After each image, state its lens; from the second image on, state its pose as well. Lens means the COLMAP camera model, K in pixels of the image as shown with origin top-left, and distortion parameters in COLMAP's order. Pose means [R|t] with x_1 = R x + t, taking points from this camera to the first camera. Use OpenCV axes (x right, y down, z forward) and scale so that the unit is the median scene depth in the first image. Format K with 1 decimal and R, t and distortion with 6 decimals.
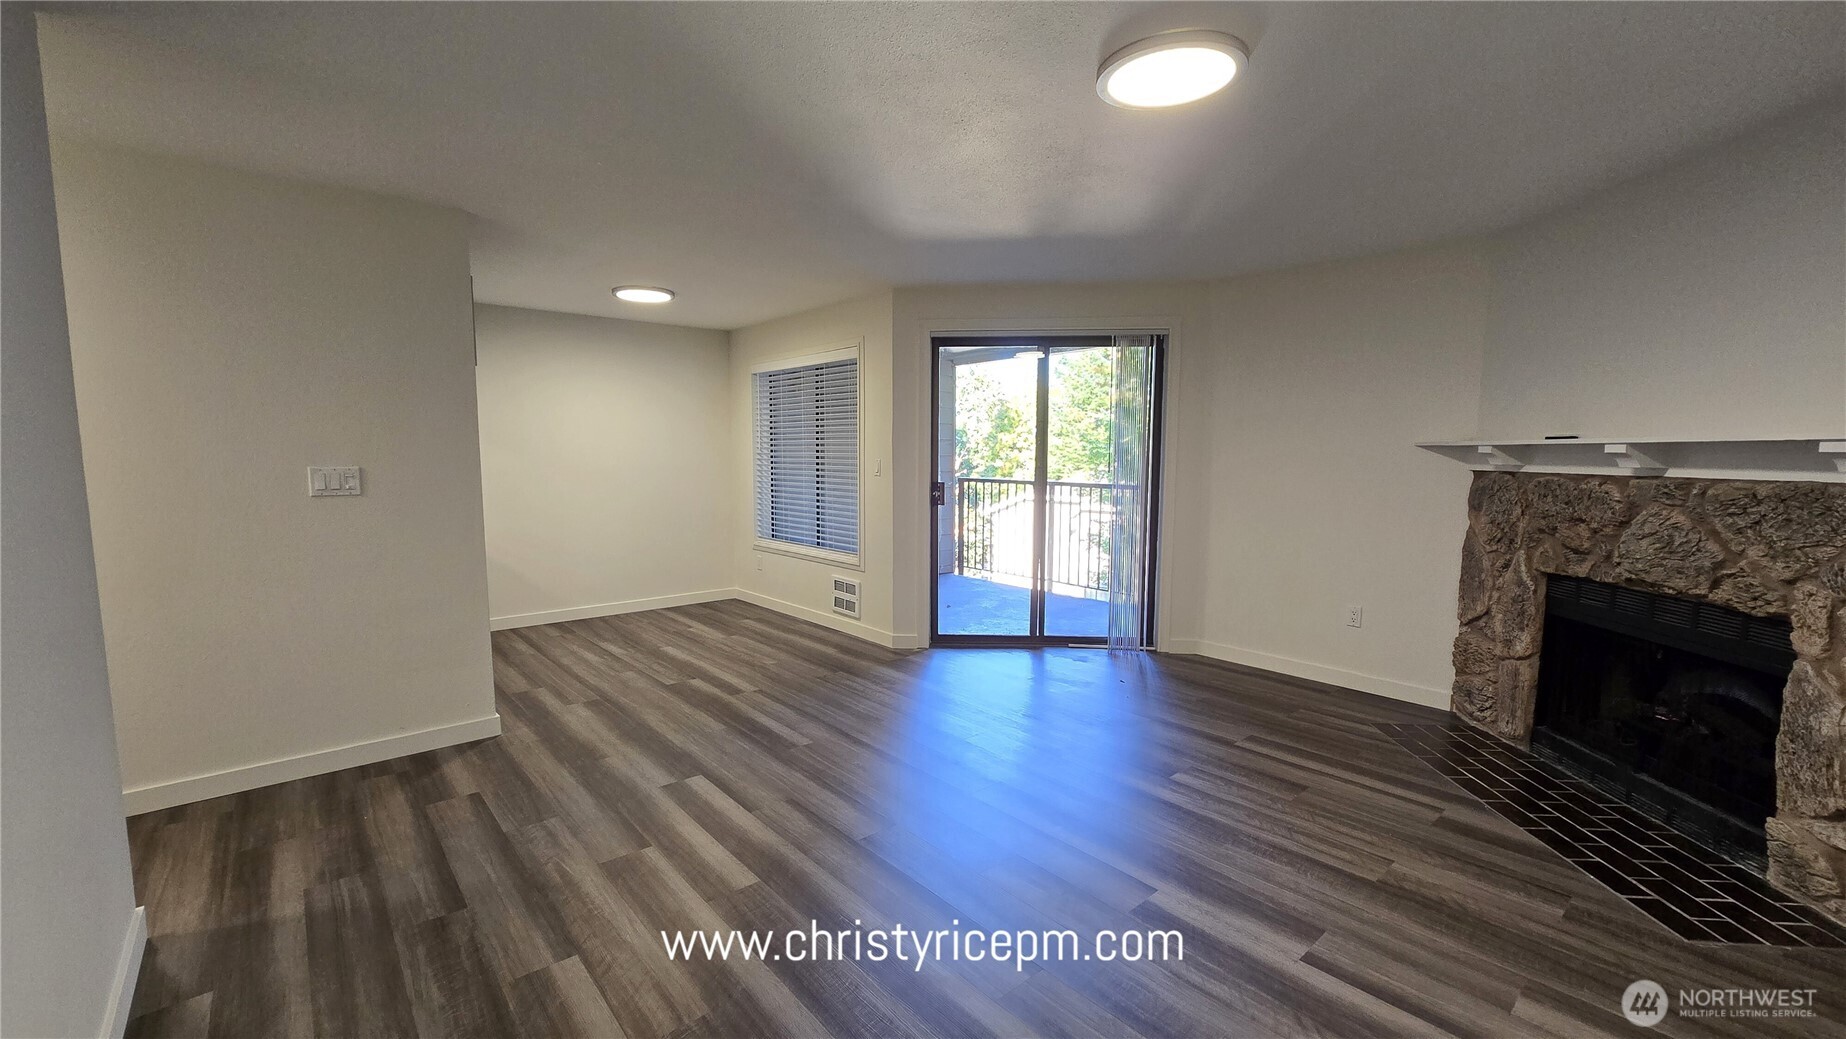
lens RADIAL K [[751.0, 0, 920.5], [0, 751.0, 532.8], [0, 0, 1]] dist [-0.002235, -0.000355]
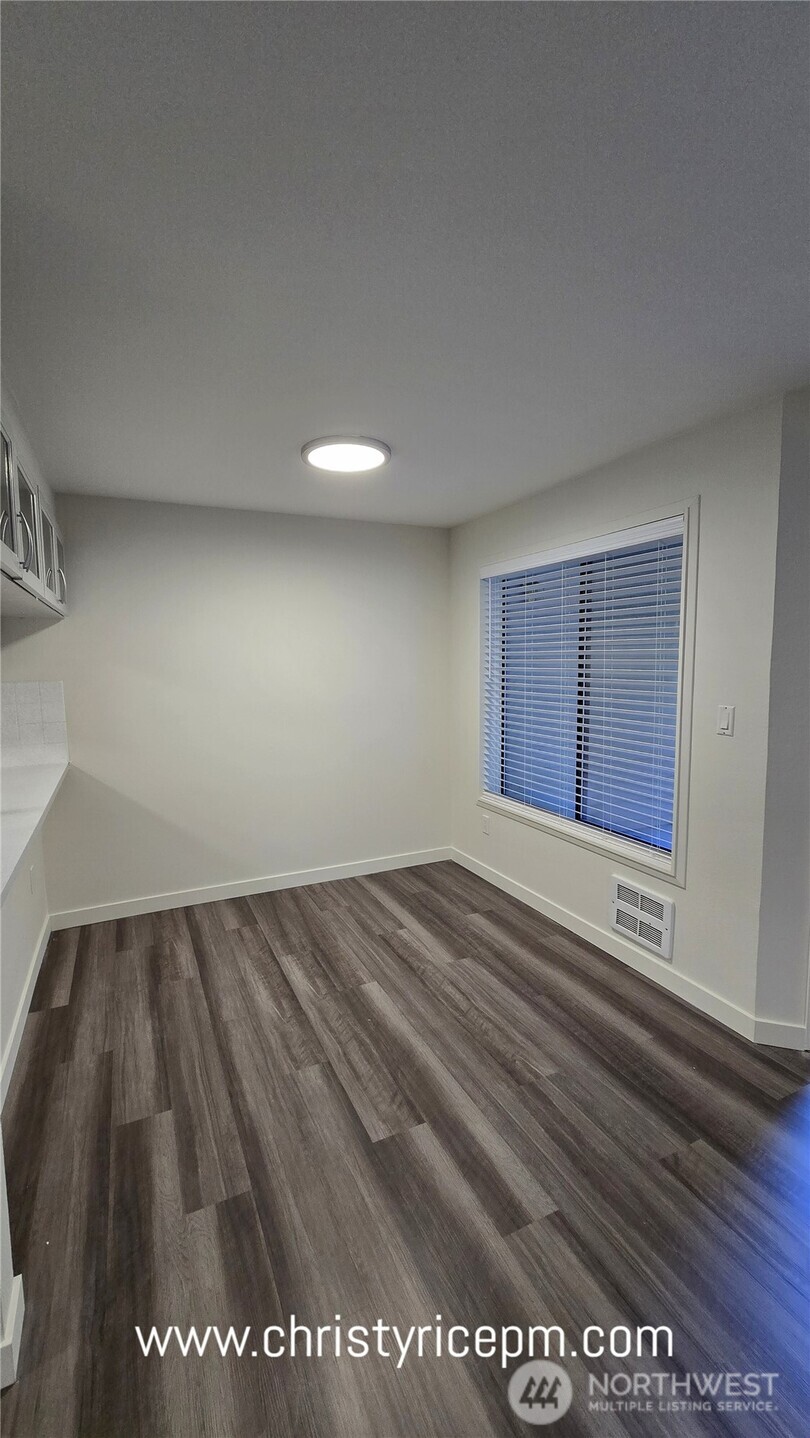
lens RADIAL K [[585.0, 0, 405.0], [0, 585.0, 702.7], [0, 0, 1]] dist [-0.002235, -0.000355]
pose [[0.966273, 0.006074, -0.257449, -0.176910], [-0.013913, 0.999493, -0.028640, -0.083038], [0.257144, 0.031256, 0.965867, 0.499179]]
